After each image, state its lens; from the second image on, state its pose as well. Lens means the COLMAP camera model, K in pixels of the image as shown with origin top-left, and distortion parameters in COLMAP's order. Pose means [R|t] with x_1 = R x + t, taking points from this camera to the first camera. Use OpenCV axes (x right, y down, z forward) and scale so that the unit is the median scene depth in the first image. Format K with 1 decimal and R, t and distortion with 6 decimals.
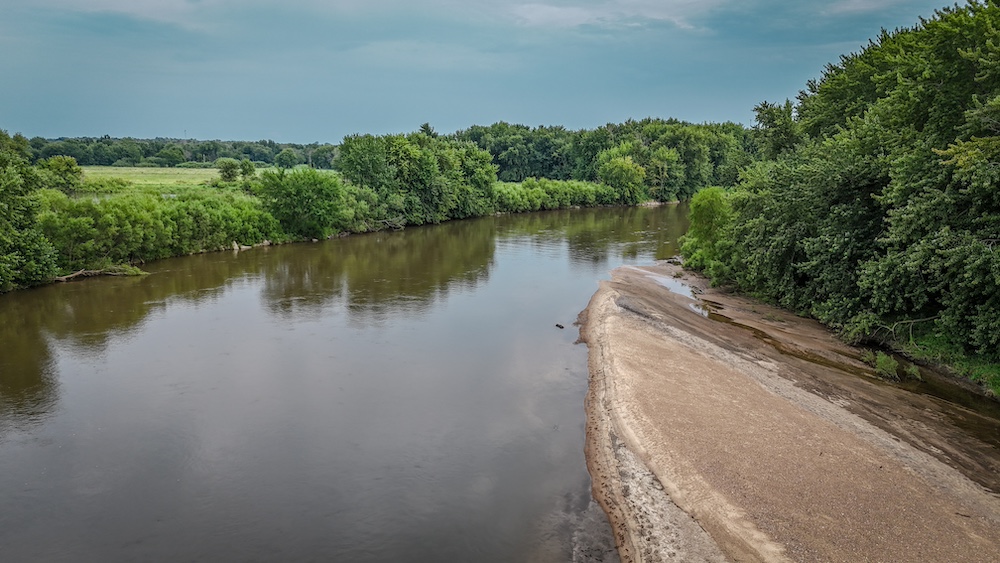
lens RADIAL K [[740.9, 0, 500.0], [0, 740.9, 281.5], [0, 0, 1]] dist [0.040570, -0.002470]
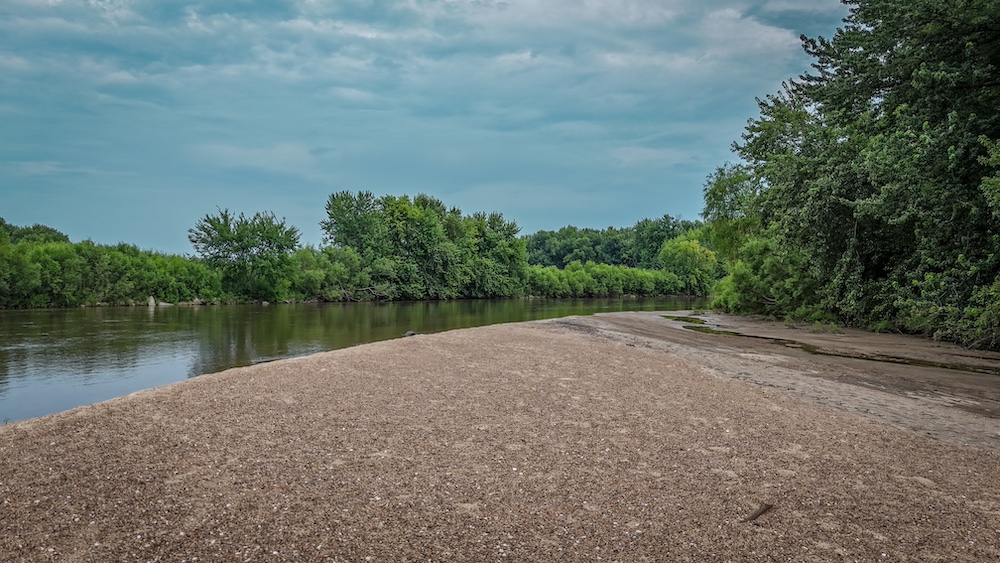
lens RADIAL K [[740.9, 0, 500.0], [0, 740.9, 281.5], [0, 0, 1]] dist [0.040570, -0.002470]
pose [[0.990790, -0.009617, -0.135068, 0.086511], [-0.014747, 0.983879, -0.178228, 0.047529], [0.134605, 0.178578, 0.974675, 0.182438]]
